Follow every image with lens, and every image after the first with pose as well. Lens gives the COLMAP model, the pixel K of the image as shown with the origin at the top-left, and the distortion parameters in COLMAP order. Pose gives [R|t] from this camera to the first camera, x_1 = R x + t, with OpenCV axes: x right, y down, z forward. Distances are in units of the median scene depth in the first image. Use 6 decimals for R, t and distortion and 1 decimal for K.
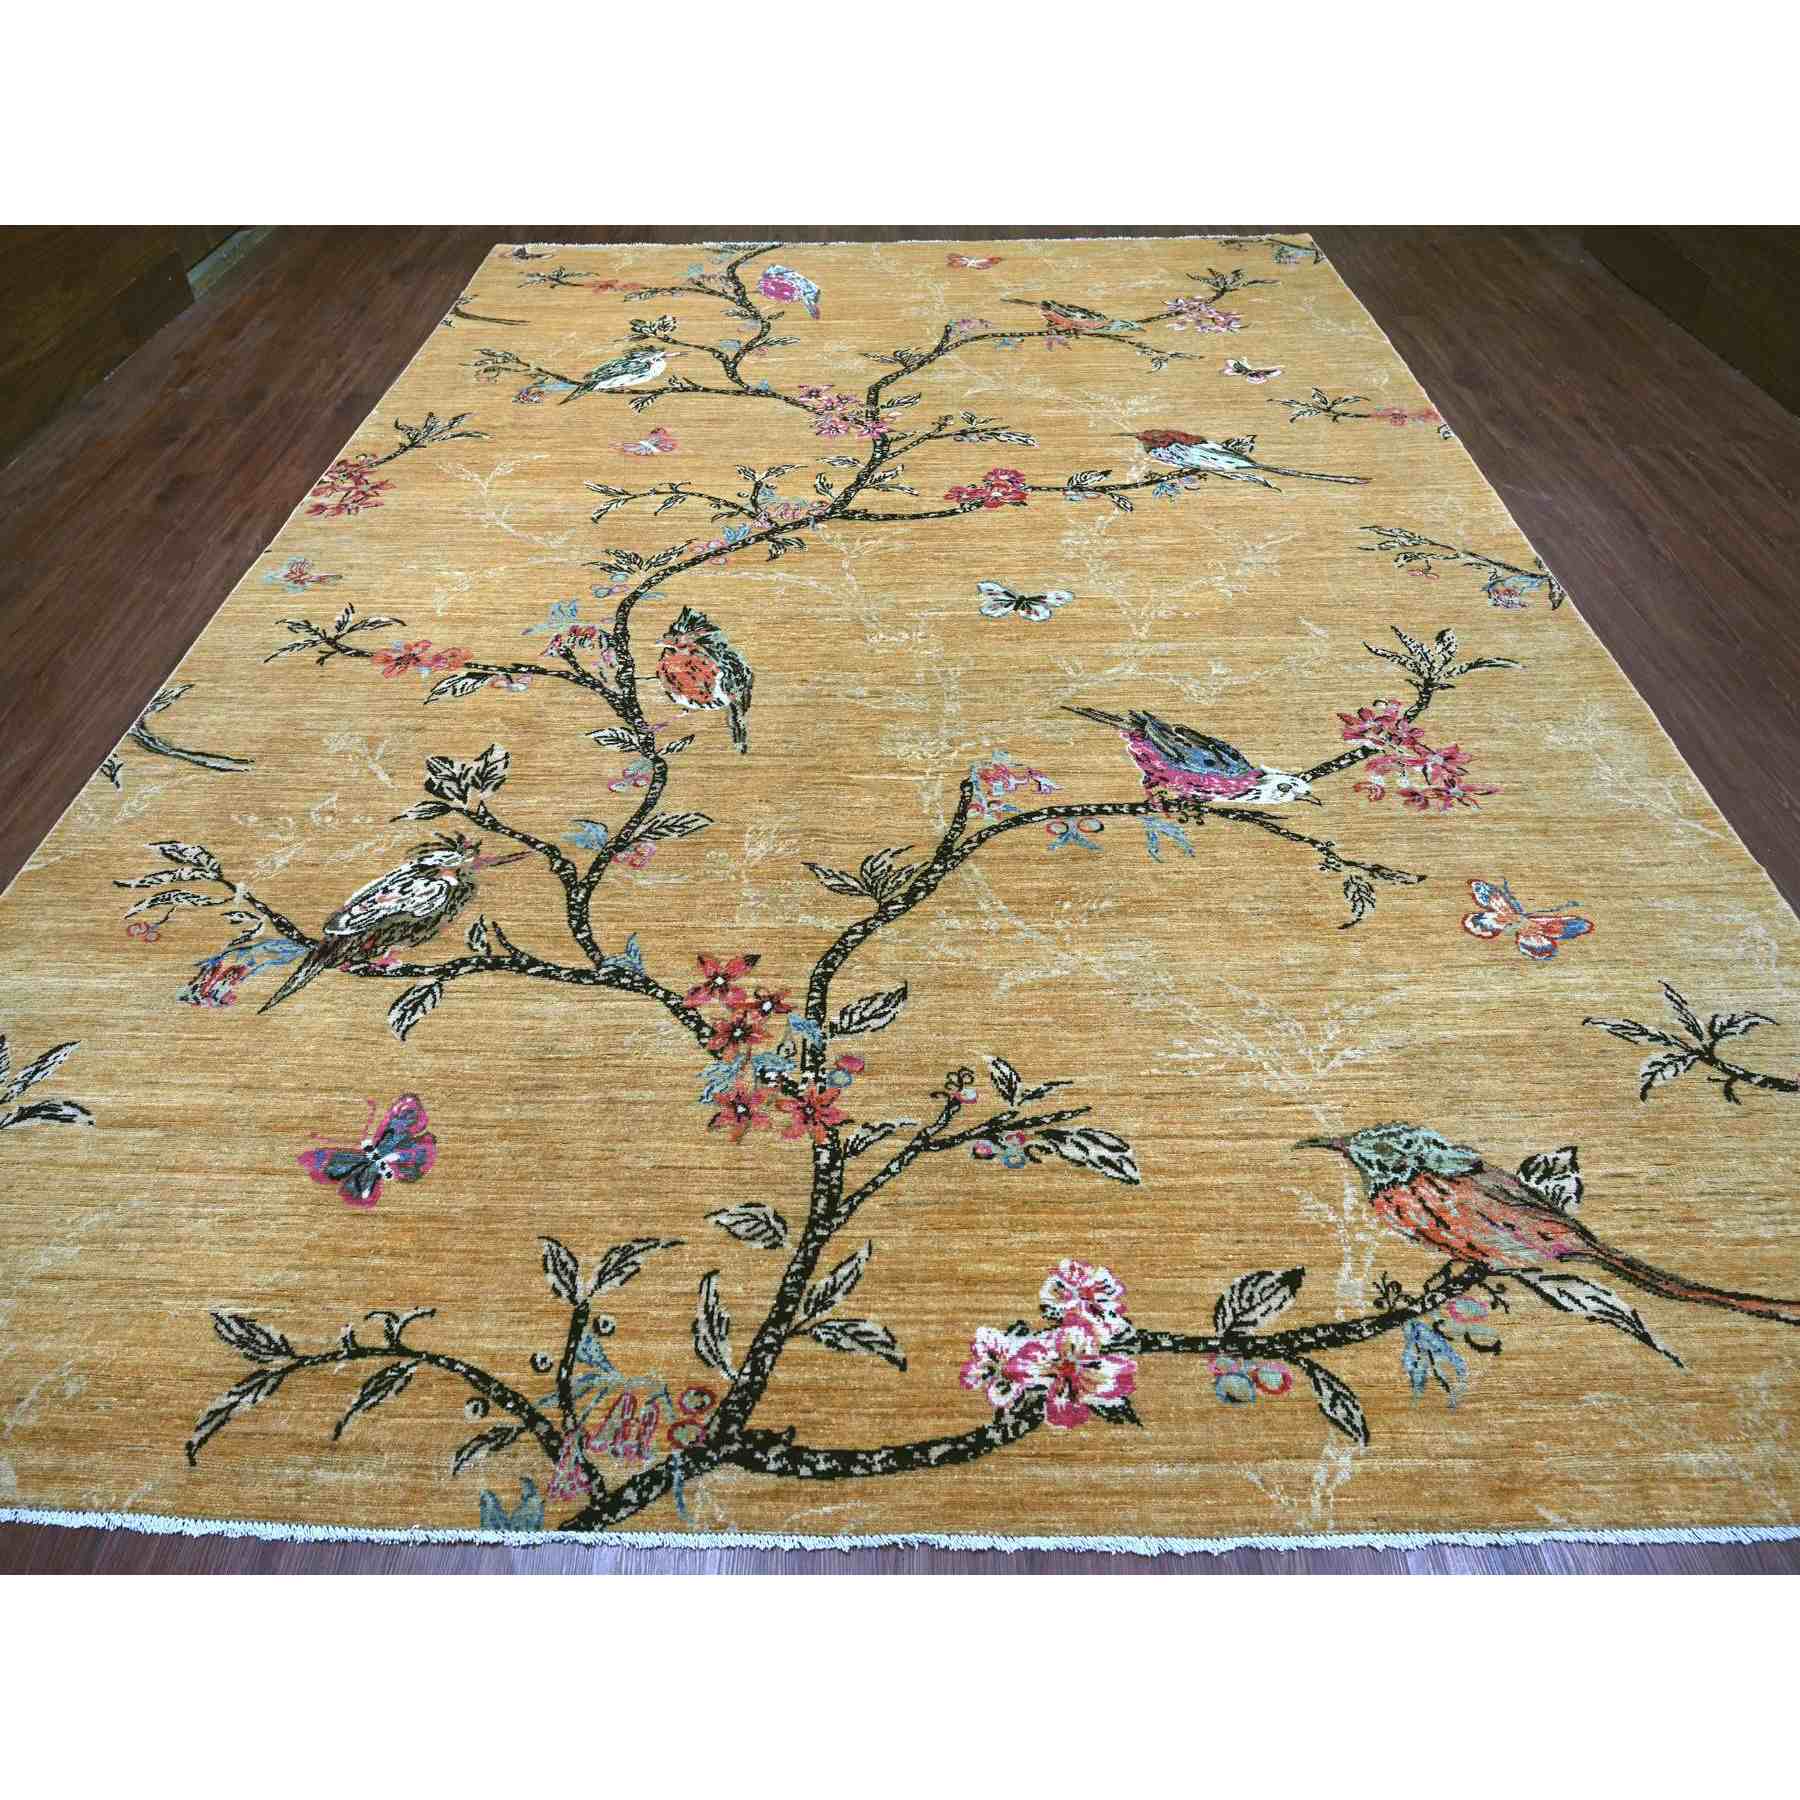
lens RADIAL K [[1108.9, 0, 900.0], [0, 1108.9, 900.0], [0, 0, 1]] dist [-0.009241, 0.001231]
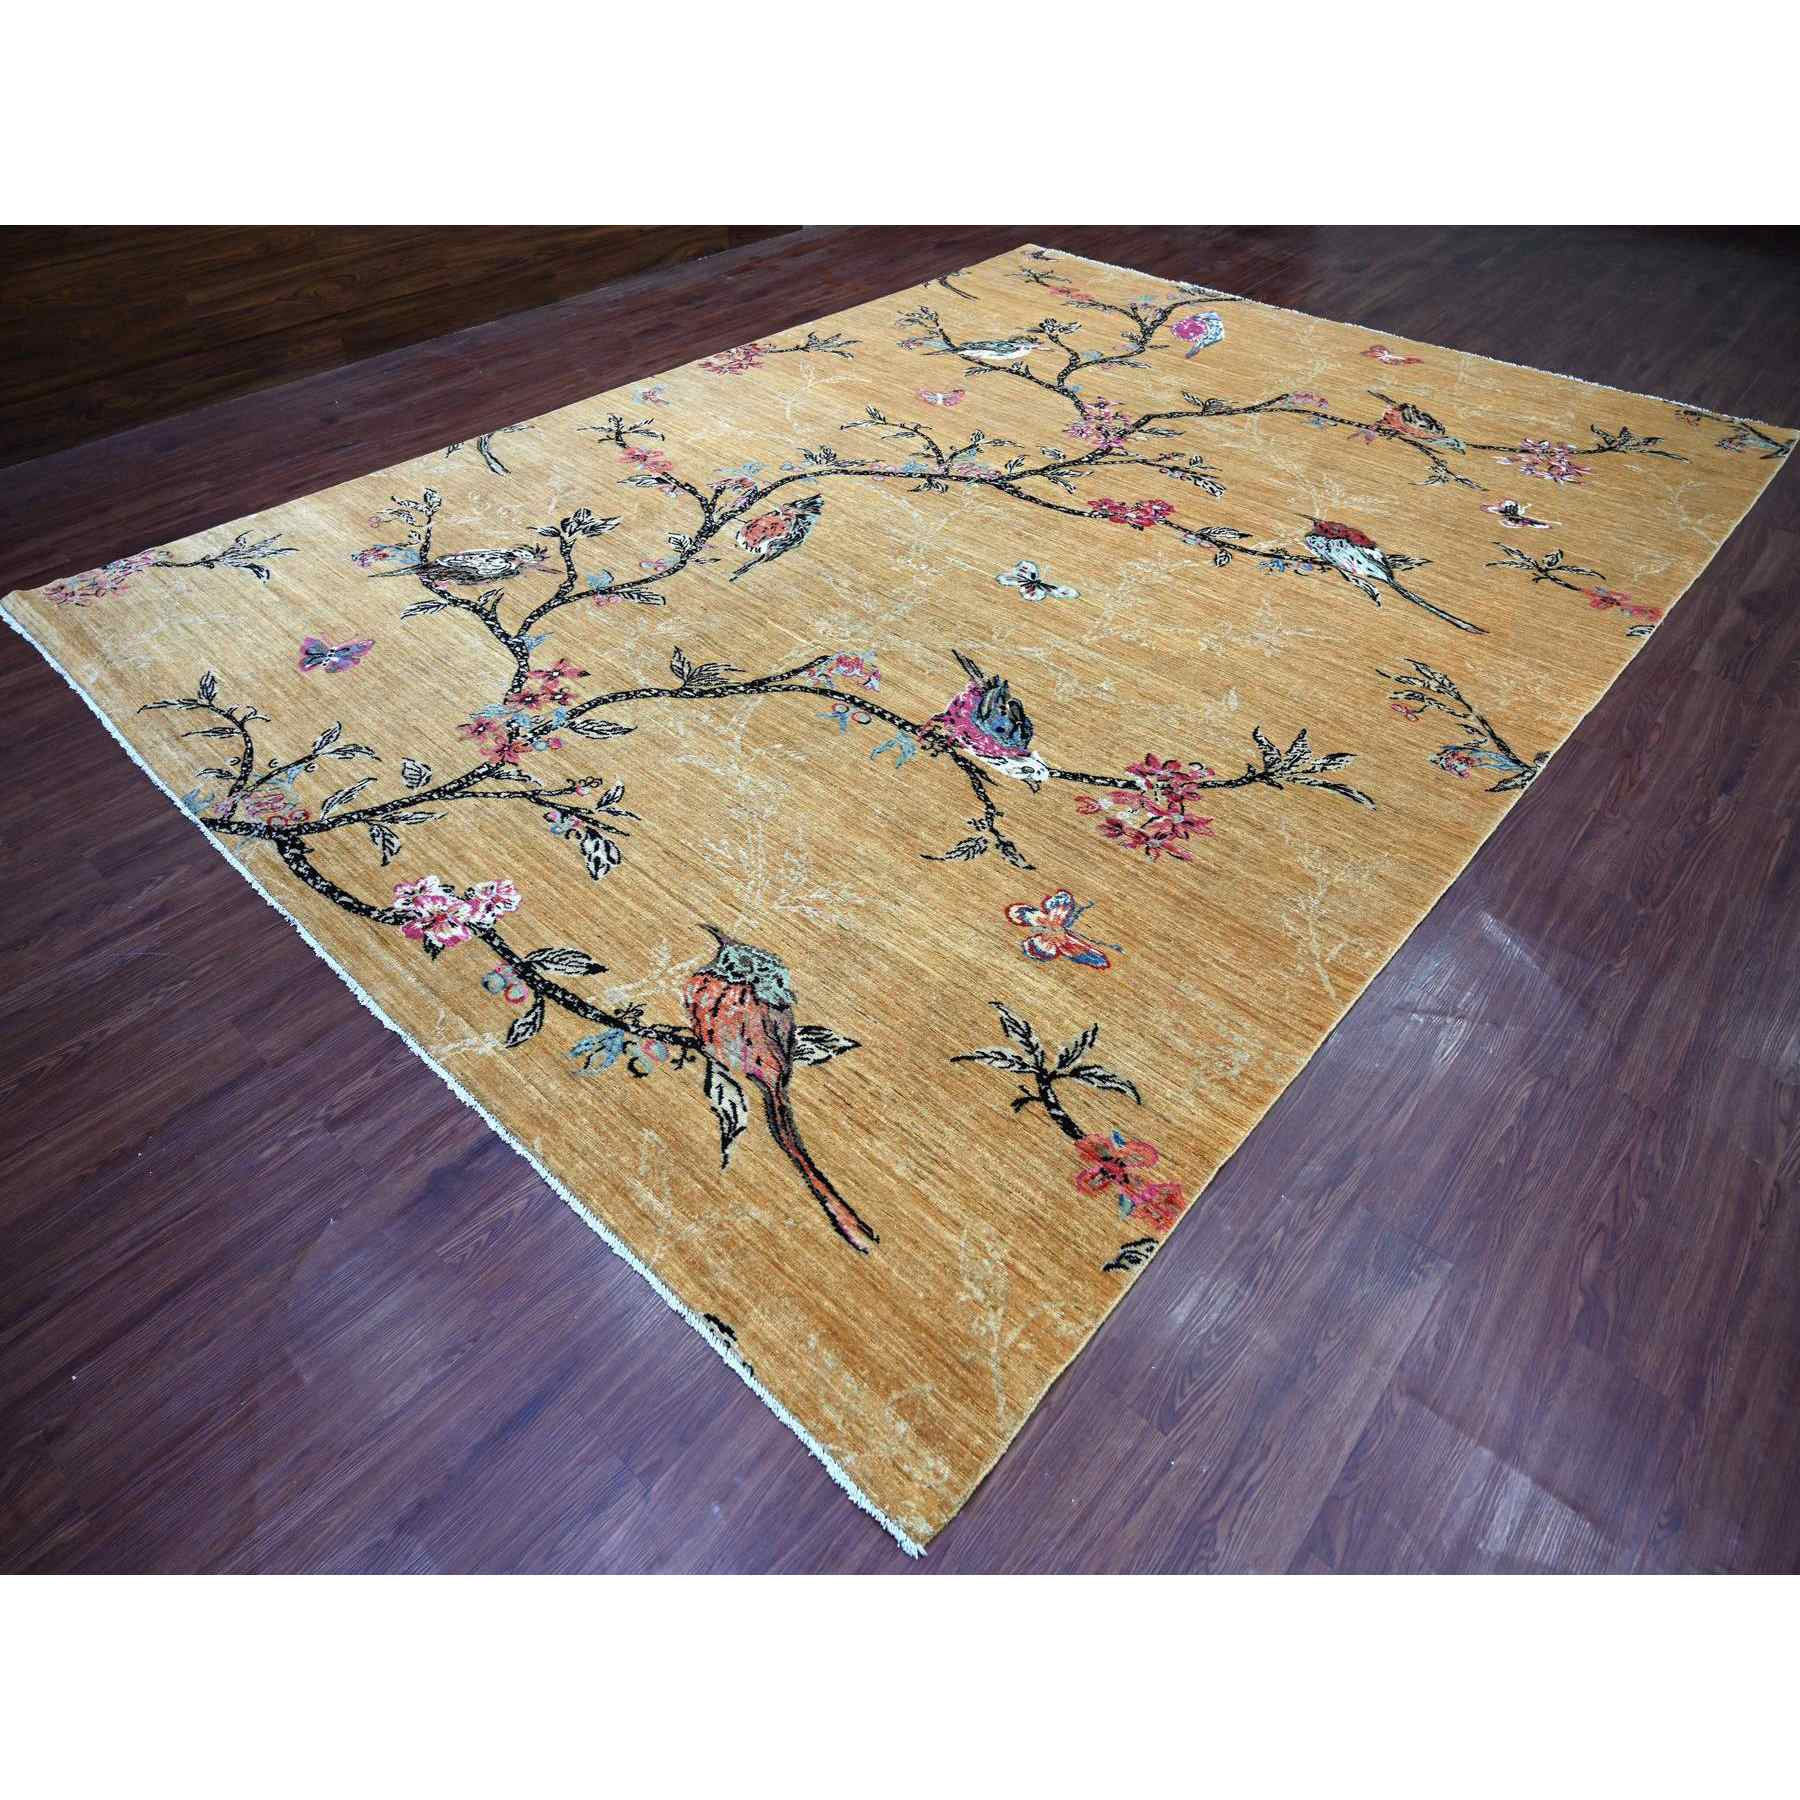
lens RADIAL K [[1108.9, 0, 900.0], [0, 1108.9, 900.0], [0, 0, 1]] dist [-0.009241, 0.001231]
pose [[0.742210, 0.482090, -0.465525, 0.977666], [-0.501361, 0.860372, 0.091642, -0.030841], [0.444704, 0.165378, 0.880277, -0.027722]]
